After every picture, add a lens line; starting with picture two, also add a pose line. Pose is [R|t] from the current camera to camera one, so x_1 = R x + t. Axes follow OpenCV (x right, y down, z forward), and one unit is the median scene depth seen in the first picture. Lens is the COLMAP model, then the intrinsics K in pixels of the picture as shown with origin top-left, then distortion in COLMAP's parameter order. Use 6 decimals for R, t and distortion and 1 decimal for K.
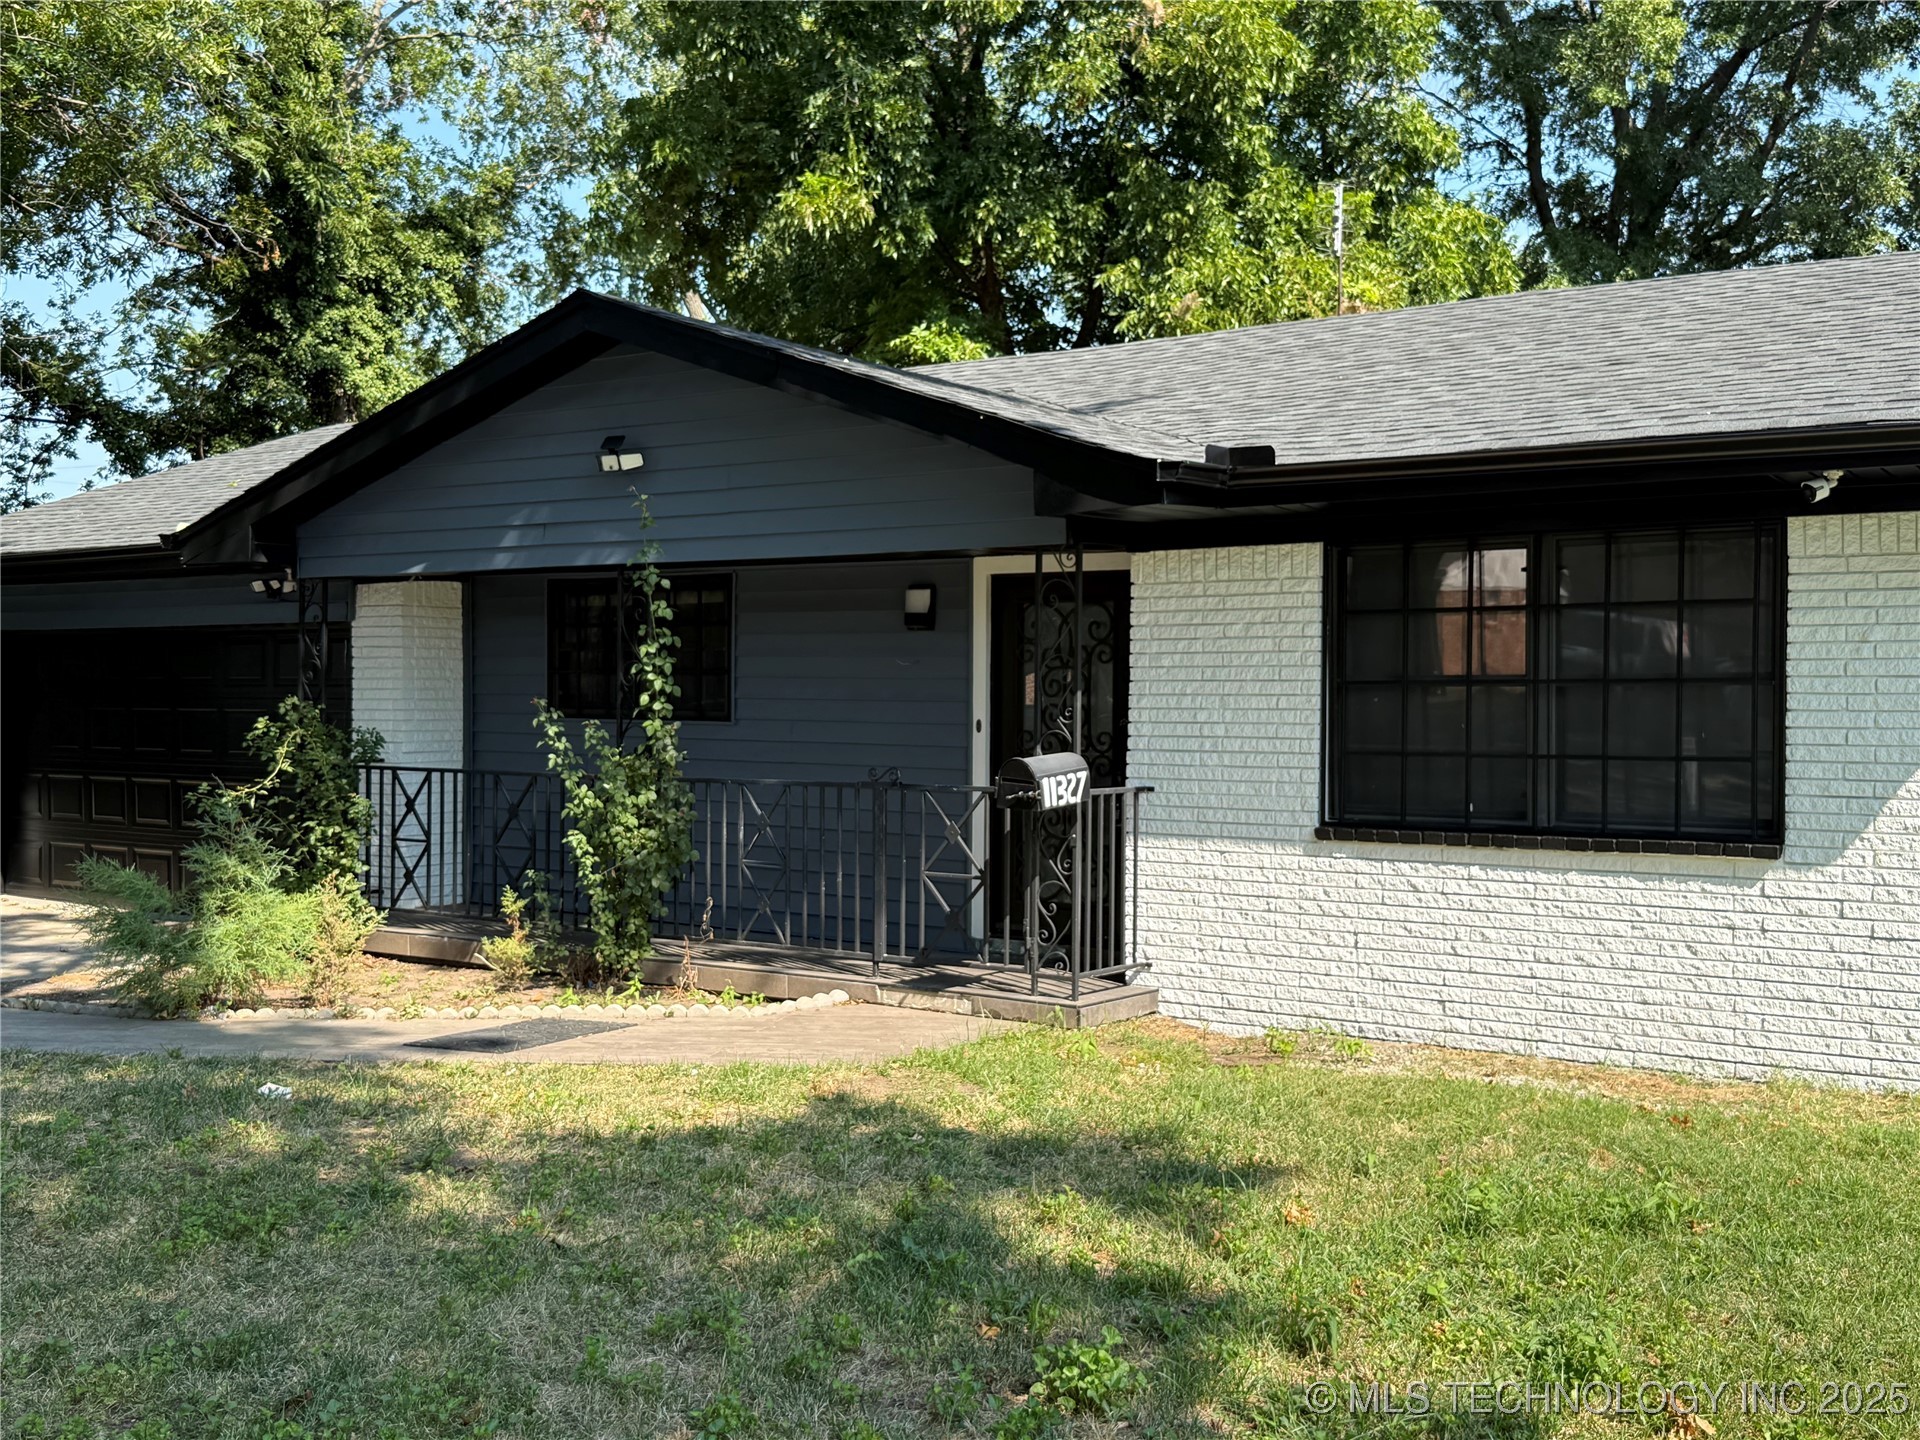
lens RADIAL K [[2056.5, 0, 960.0], [0, 2056.5, 720.0], [0, 0, 1]] dist [0.204096, -0.462125]
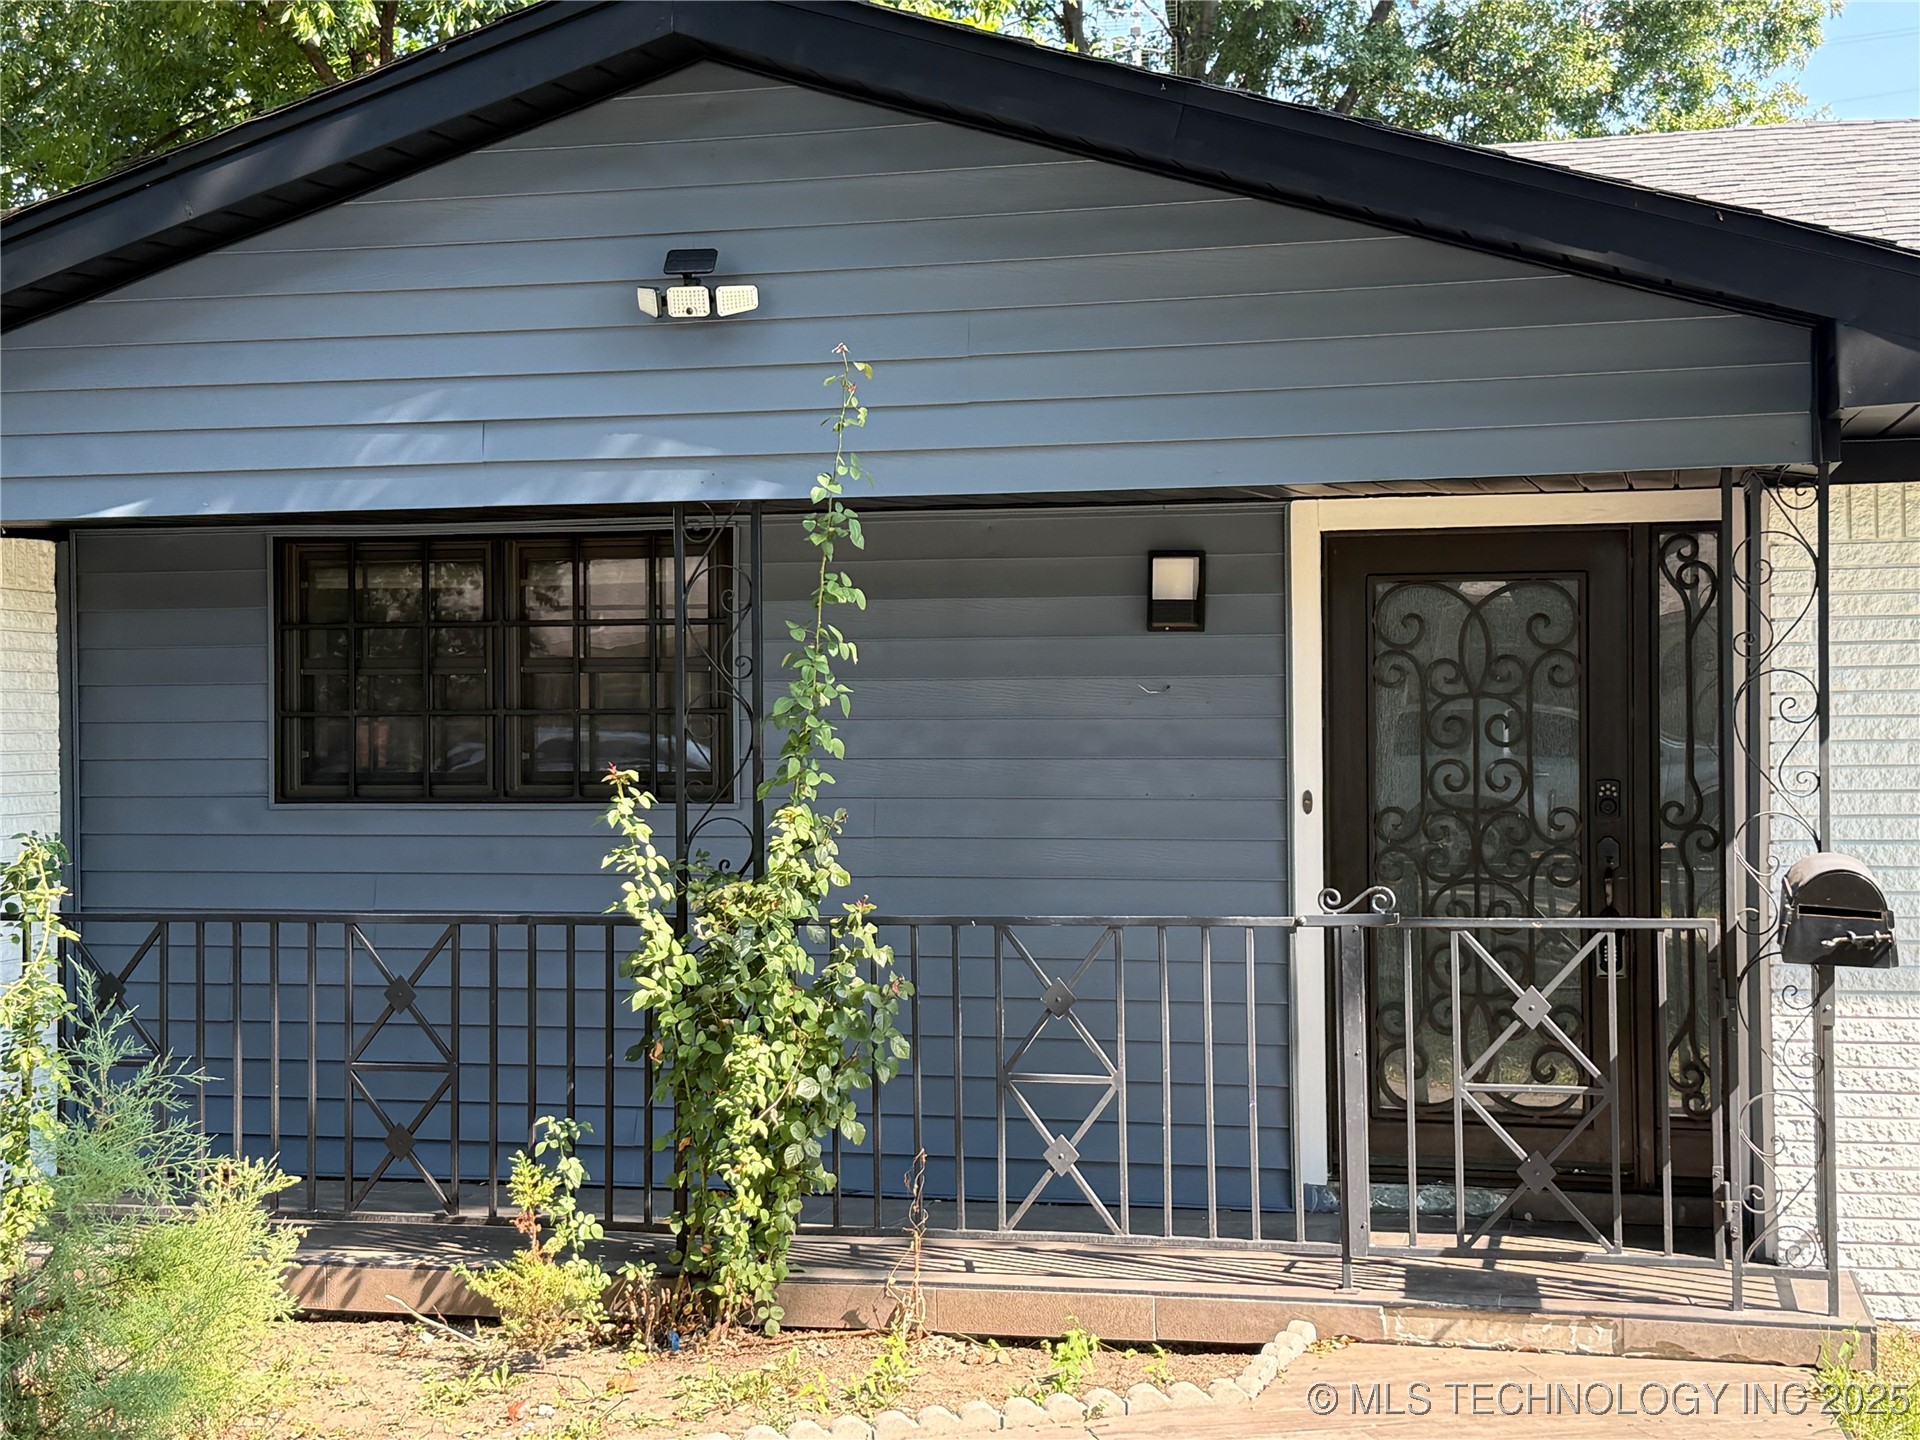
lens RADIAL K [[2674.6, 0, 960.0], [0, 2674.6, 720.0], [0, 0, 1]] dist [0.117174, 0.003607]
pose [[0.919507, -0.012984, 0.392859, -0.362757], [0.019212, 0.999744, -0.011924, -0.012494], [-0.392603, 0.018512, 0.919522, 0.367932]]
